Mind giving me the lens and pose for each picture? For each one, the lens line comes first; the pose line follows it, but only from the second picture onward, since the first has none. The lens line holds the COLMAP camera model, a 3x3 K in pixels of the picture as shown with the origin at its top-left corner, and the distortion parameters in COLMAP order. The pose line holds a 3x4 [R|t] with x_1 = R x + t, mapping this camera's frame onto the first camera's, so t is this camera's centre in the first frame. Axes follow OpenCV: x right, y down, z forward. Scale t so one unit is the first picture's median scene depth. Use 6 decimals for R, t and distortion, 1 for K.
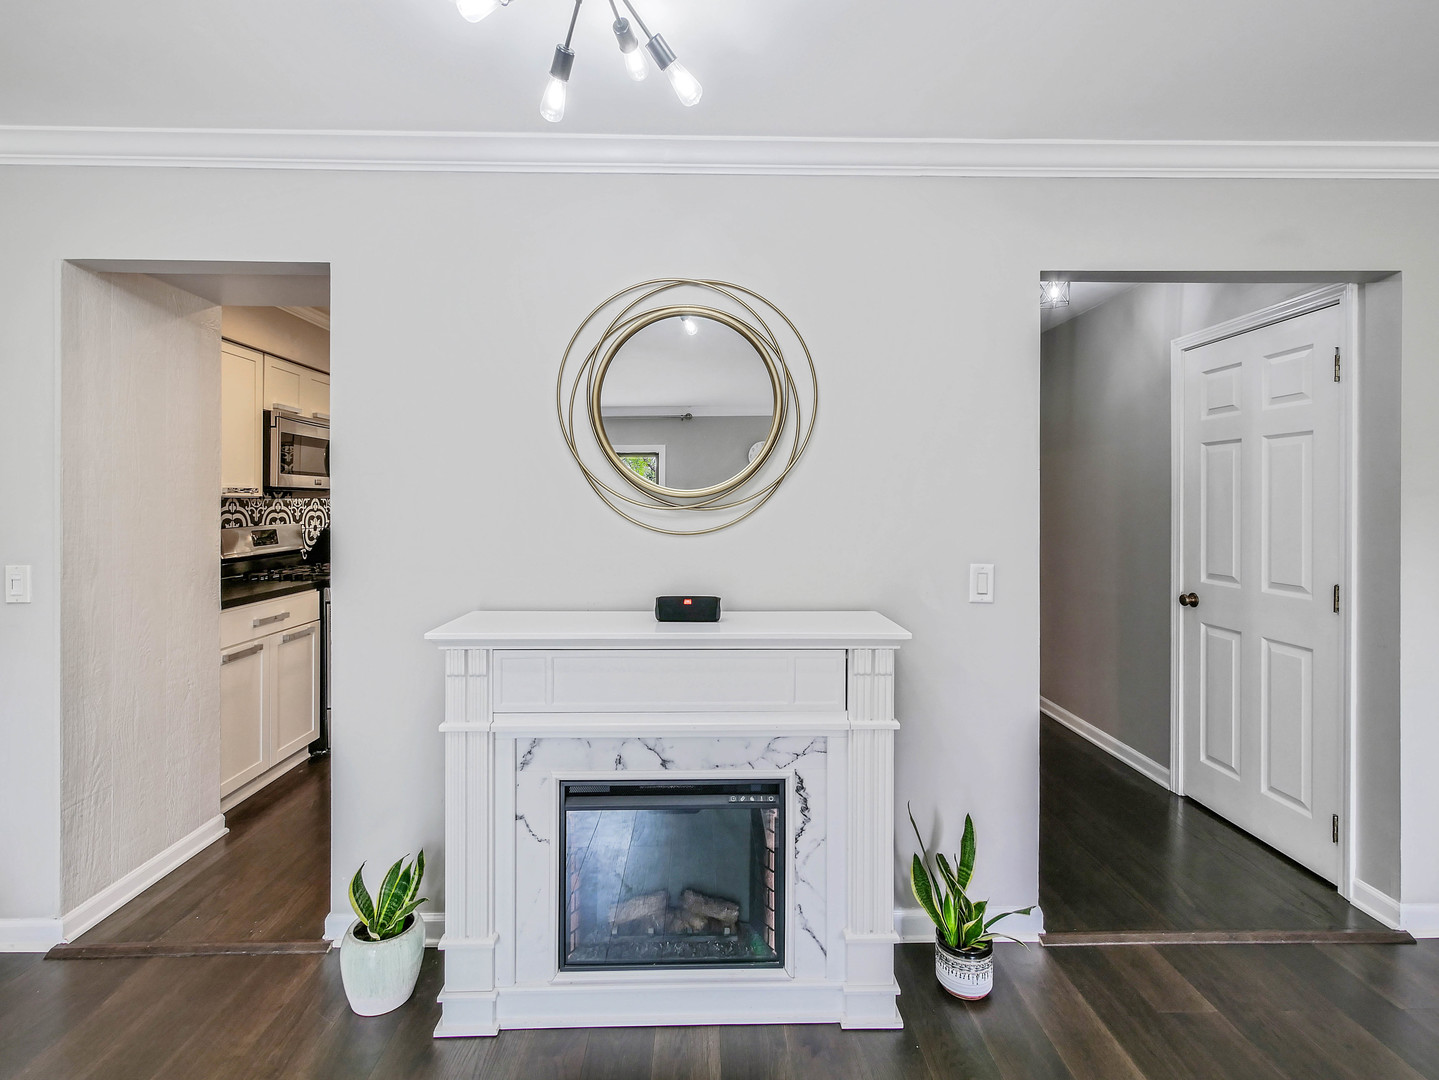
lens RADIAL K [[678.3, 0, 719.3], [0, 678.3, 503.5], [0, 0, 1]] dist [-0.002302, -0.000465]
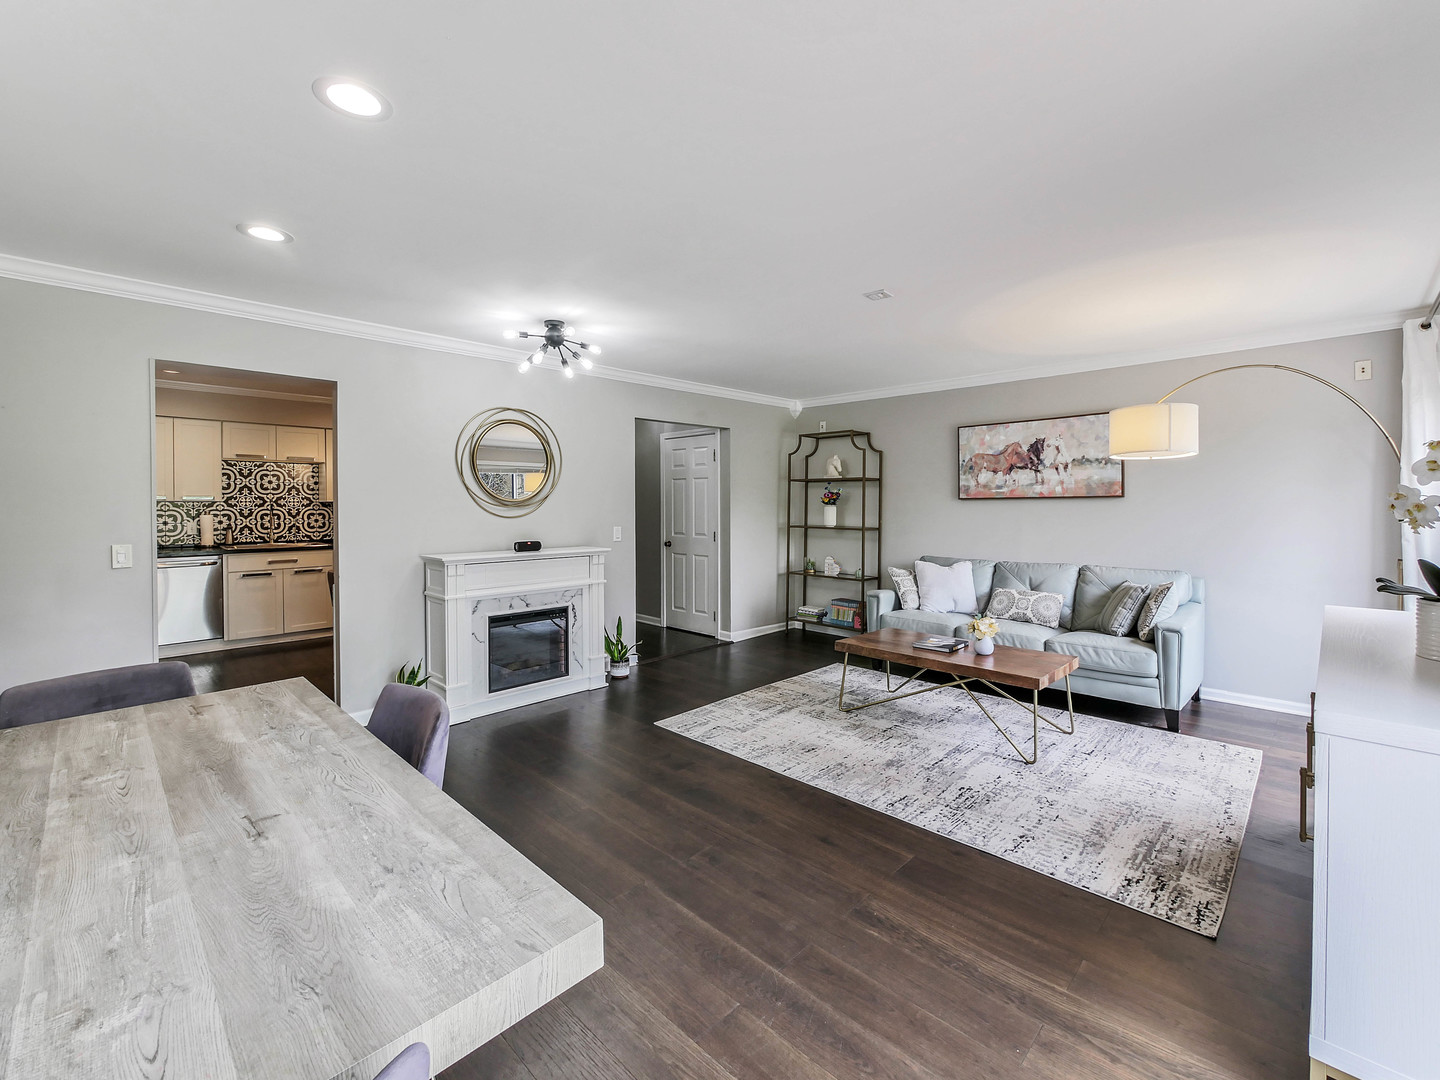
lens RADIAL K [[621.6, 0, 720.0], [0, 621.6, 506.2], [0, 0, 1]] dist [-0.001290, -0.000062]
pose [[0.719511, -0.006164, 0.694454, -1.086970], [0.002893, 0.999979, 0.005878, -0.004296], [-0.694476, -0.002221, 0.719513, -1.100861]]
